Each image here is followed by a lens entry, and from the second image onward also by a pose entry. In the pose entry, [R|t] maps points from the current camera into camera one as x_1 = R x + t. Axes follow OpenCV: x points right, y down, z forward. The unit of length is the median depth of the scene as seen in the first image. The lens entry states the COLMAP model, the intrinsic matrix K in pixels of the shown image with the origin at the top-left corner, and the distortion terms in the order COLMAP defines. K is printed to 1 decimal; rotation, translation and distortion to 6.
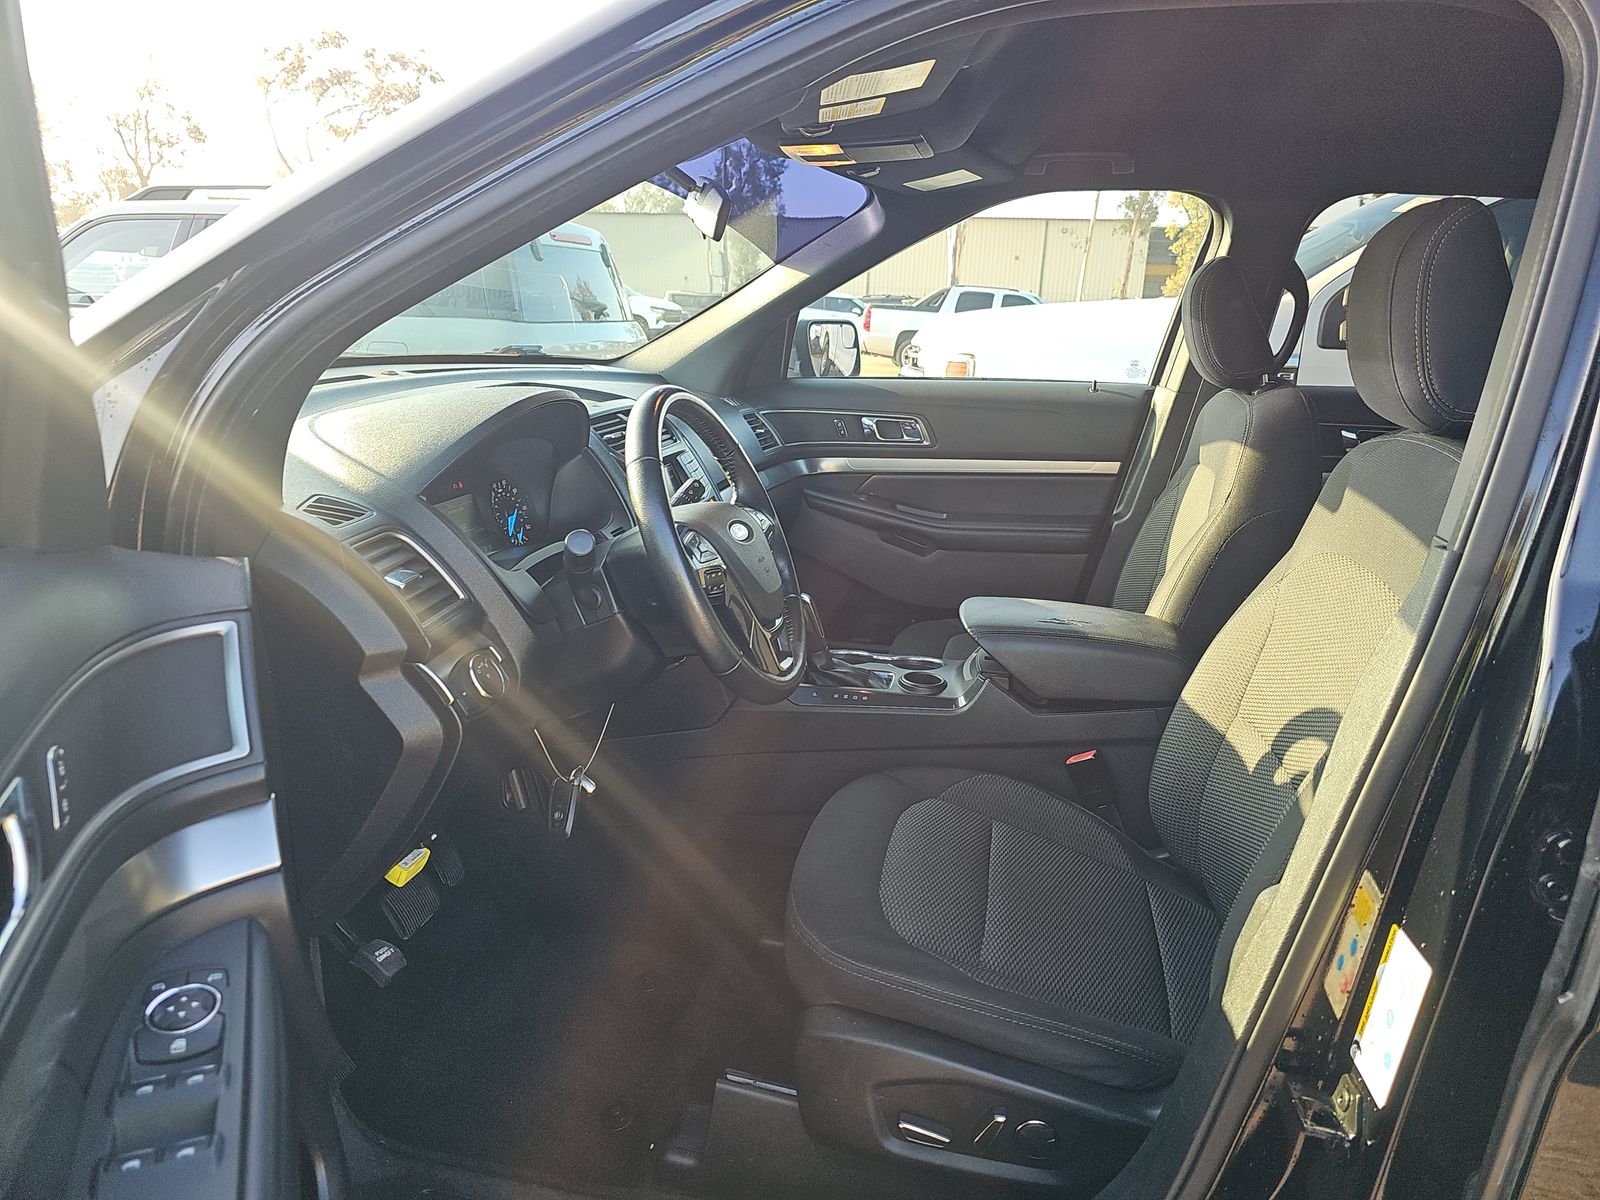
lens RADIAL K [[1070.9, 0, 808.4], [0, 1070.9, 594.4], [0, 0, 1]] dist [0.055019, -0.061640]
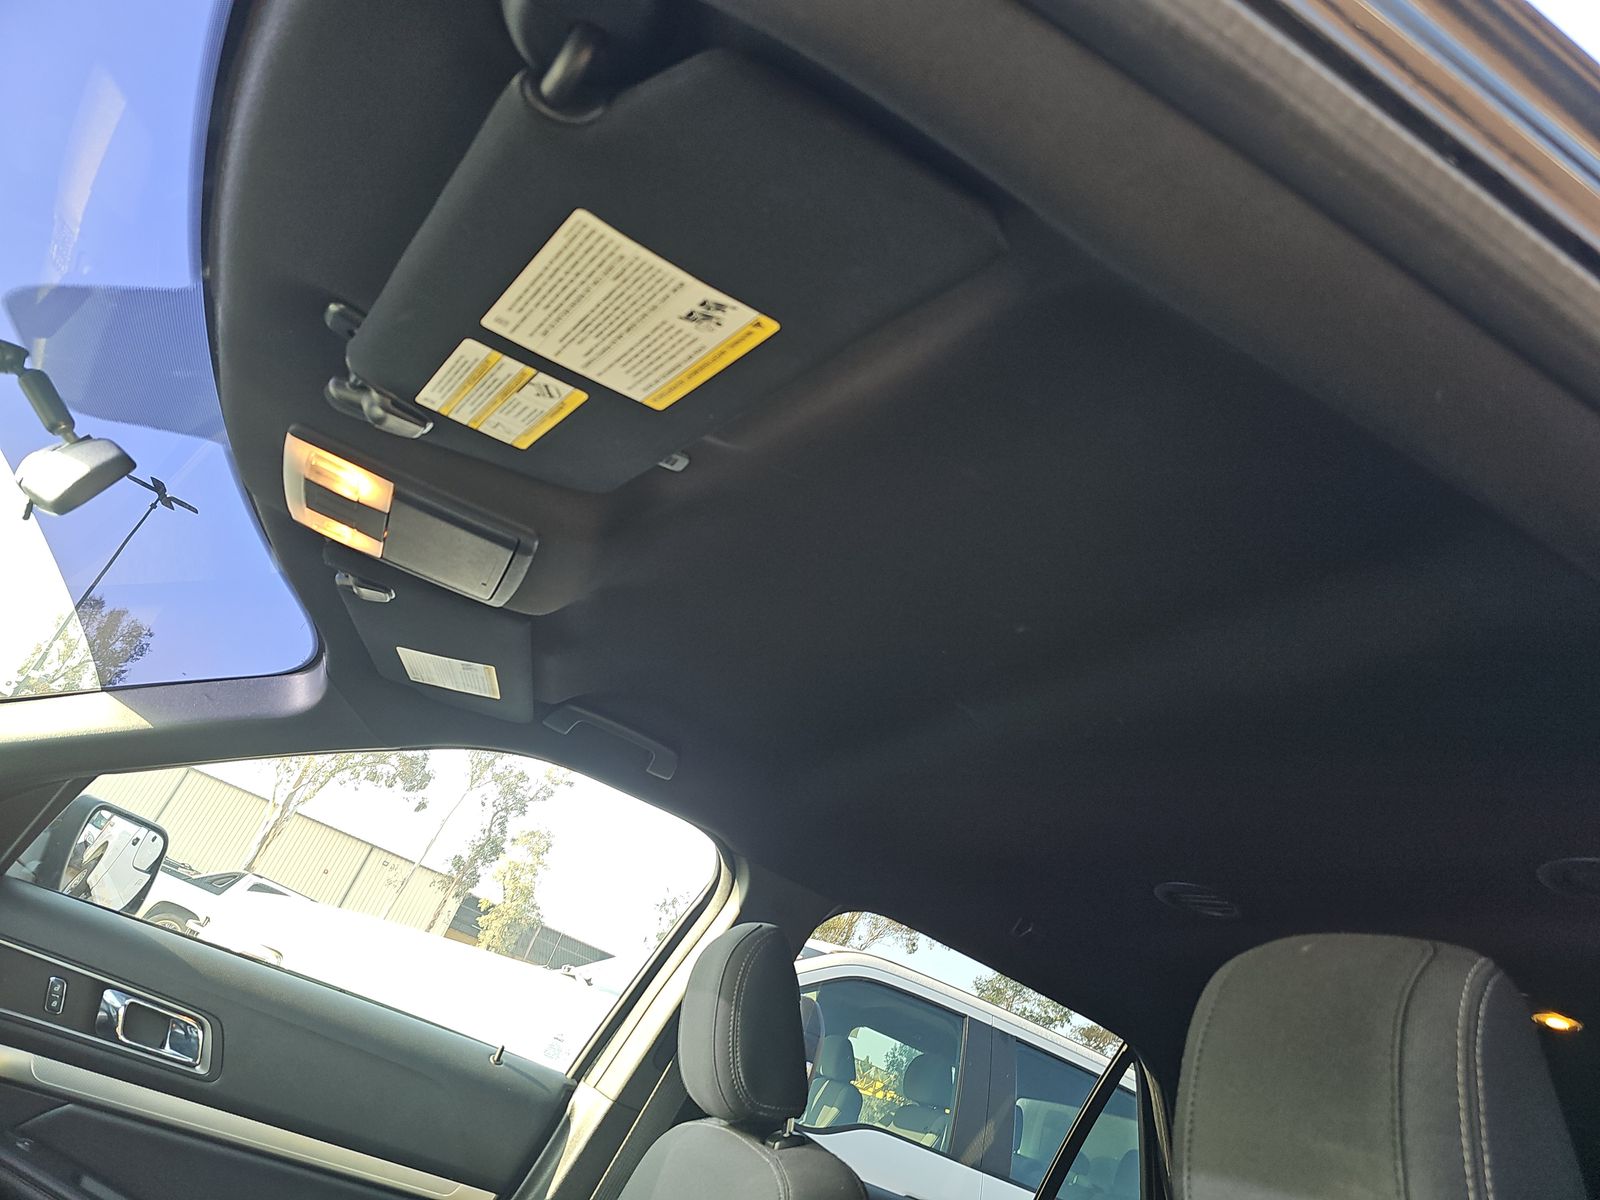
lens RADIAL K [[1070.9, 0, 808.4], [0, 1070.9, 594.4], [0, 0, 1]] dist [0.055019, -0.061640]
pose [[0.766637, 0.479290, 0.427256, -0.010578], [-0.154281, 0.783436, -0.602018, -0.040270], [-0.623269, 0.395612, 0.674557, 0.296580]]
